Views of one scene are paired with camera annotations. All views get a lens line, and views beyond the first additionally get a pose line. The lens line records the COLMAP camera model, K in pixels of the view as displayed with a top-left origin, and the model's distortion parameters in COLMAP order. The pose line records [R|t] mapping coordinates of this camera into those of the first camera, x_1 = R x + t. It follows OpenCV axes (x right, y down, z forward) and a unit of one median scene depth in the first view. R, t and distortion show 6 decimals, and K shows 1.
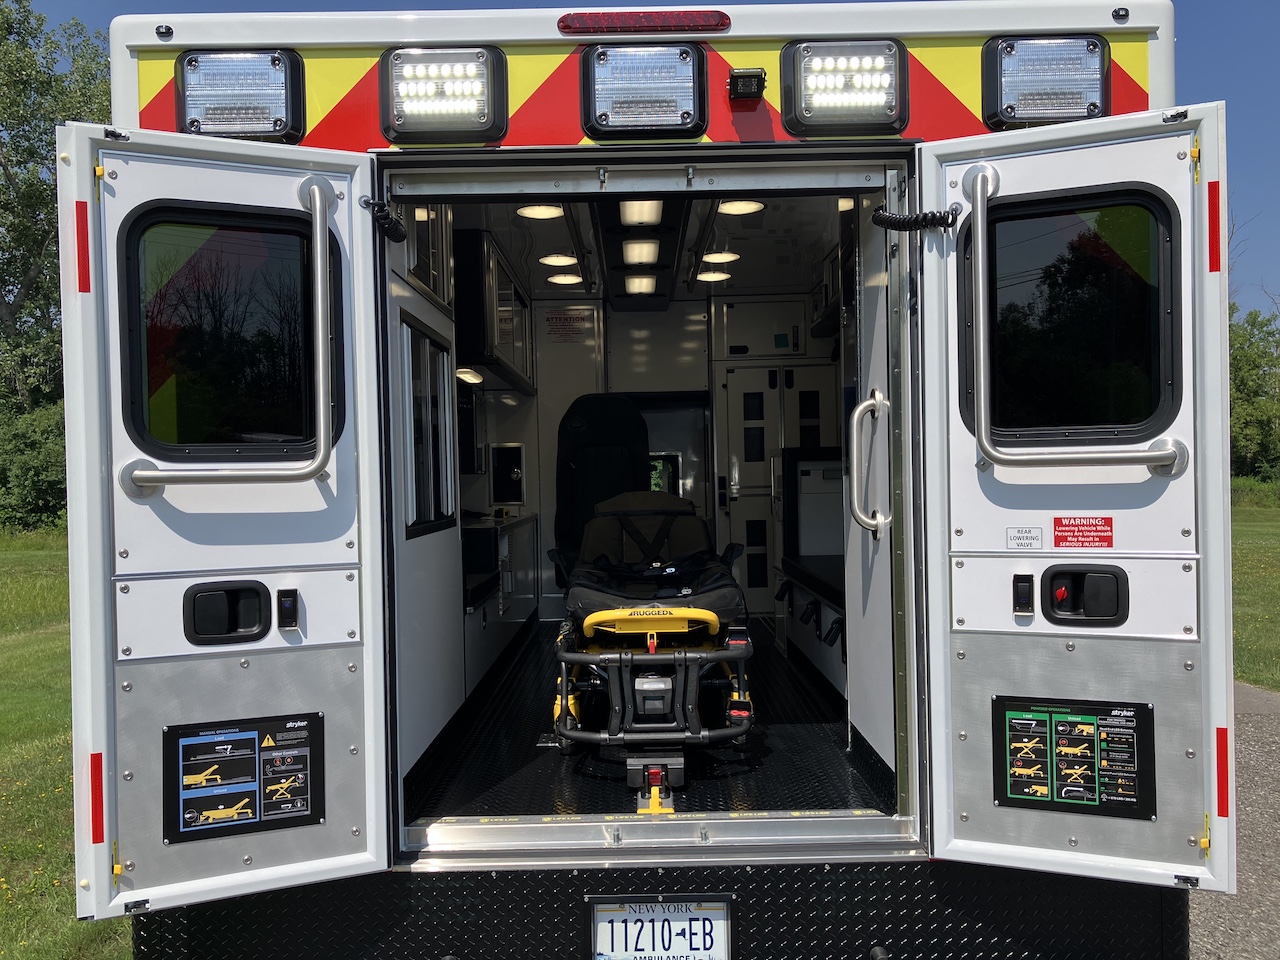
lens RADIAL K [[1050.5, 0, 631.2], [0, 1050.5, 485.0], [0, 0, 1]] dist [0.059533, -0.084716]
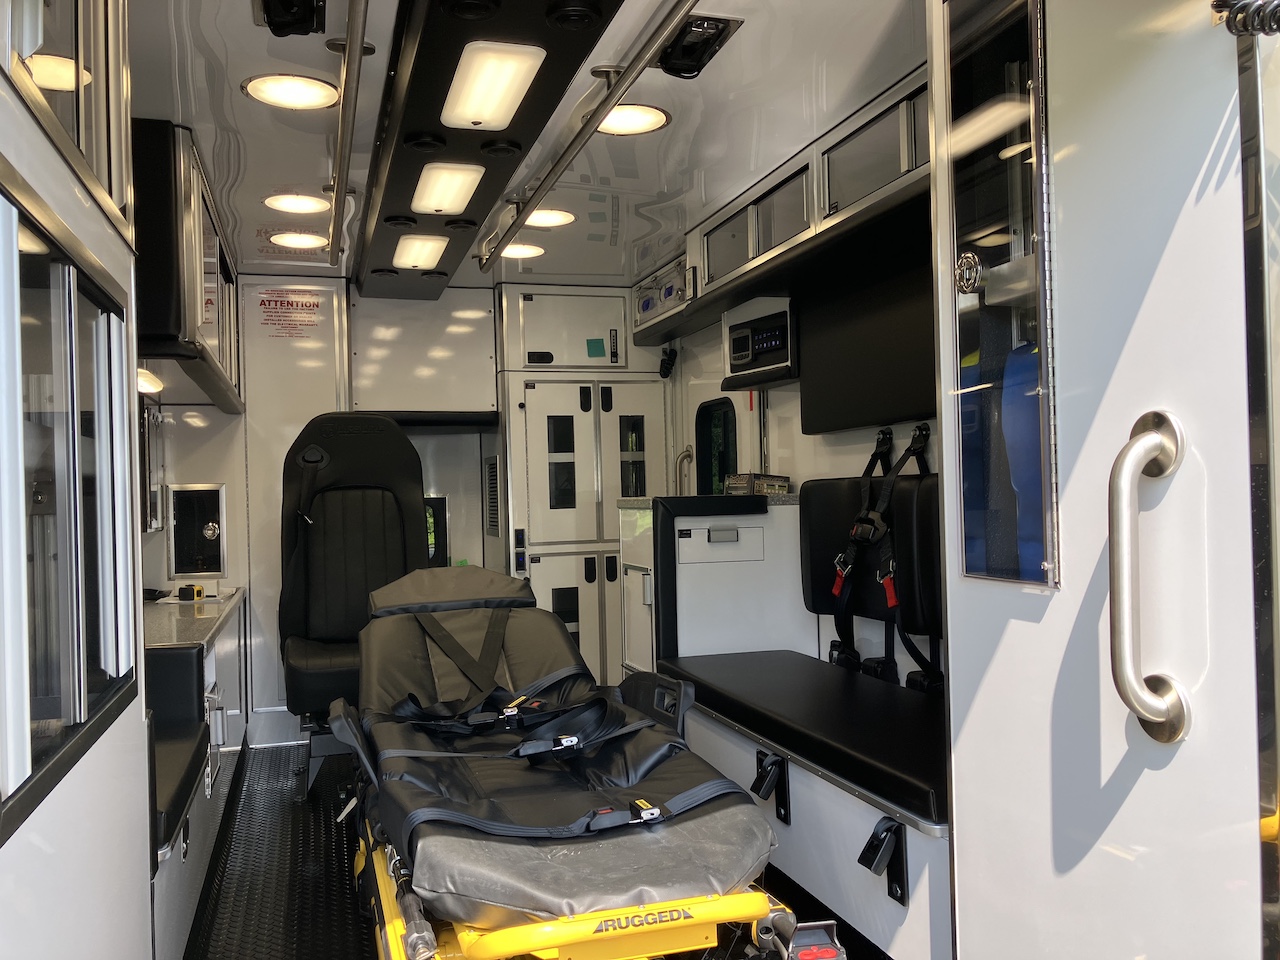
lens RADIAL K [[1050.5, 0, 636.7], [0, 1050.5, 483.1], [0, 0, 1]] dist [0.059533, -0.084716]
pose [[0.953632, -0.000867, 0.300974, -0.114684], [0.008216, 0.999698, -0.023156, -0.047769], [-0.300863, 0.024555, 0.953351, 0.579265]]
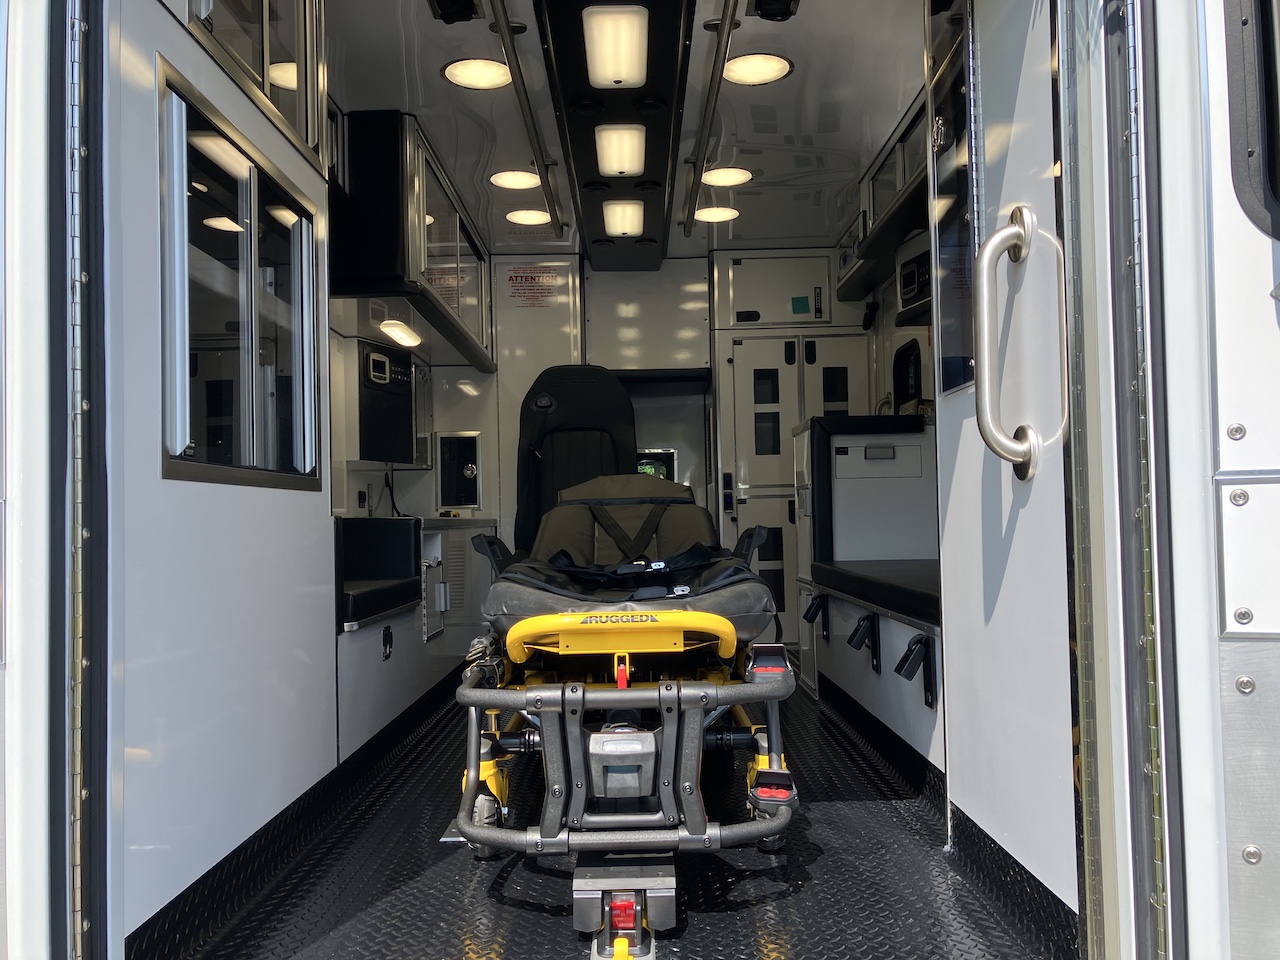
lens RADIAL K [[1050.5, 0, 647.0], [0, 1050.5, 485.4], [0, 0, 1]] dist [0.059533, -0.084716]
pose [[0.999858, 0.001532, 0.016755, 0.023981], [-0.000832, 0.999129, -0.041712, 0.072067], [-0.016804, 0.041692, 0.998989, 0.416028]]
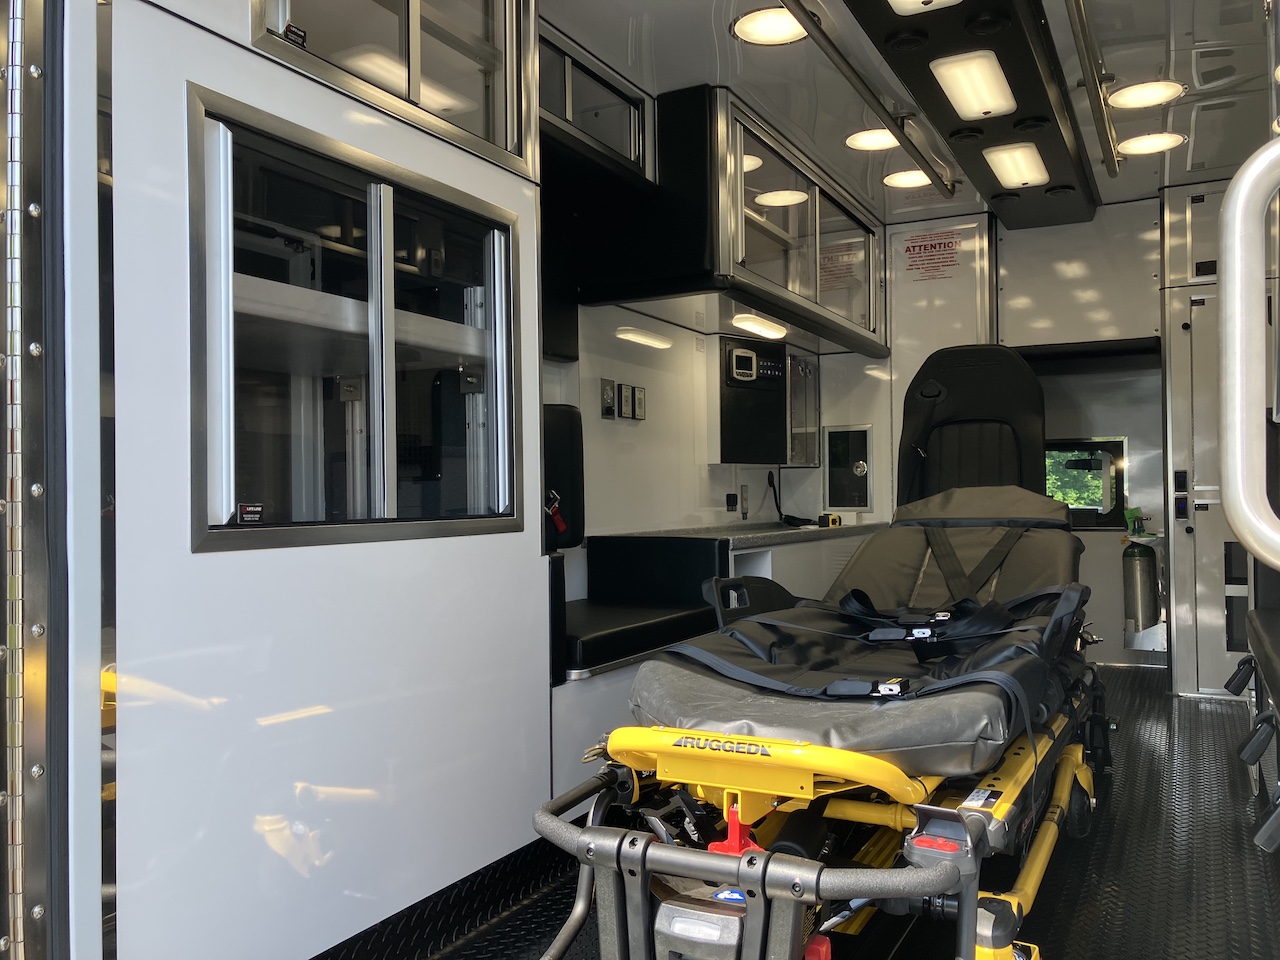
lens RADIAL K [[1050.5, 0, 650.2], [0, 1050.5, 485.8], [0, 0, 1]] dist [0.059533, -0.084716]
pose [[0.892788, 0.007865, -0.450408, 0.184537], [-0.012745, 0.999888, -0.007802, 0.020048], [0.450297, 0.012706, 0.892789, 0.601809]]
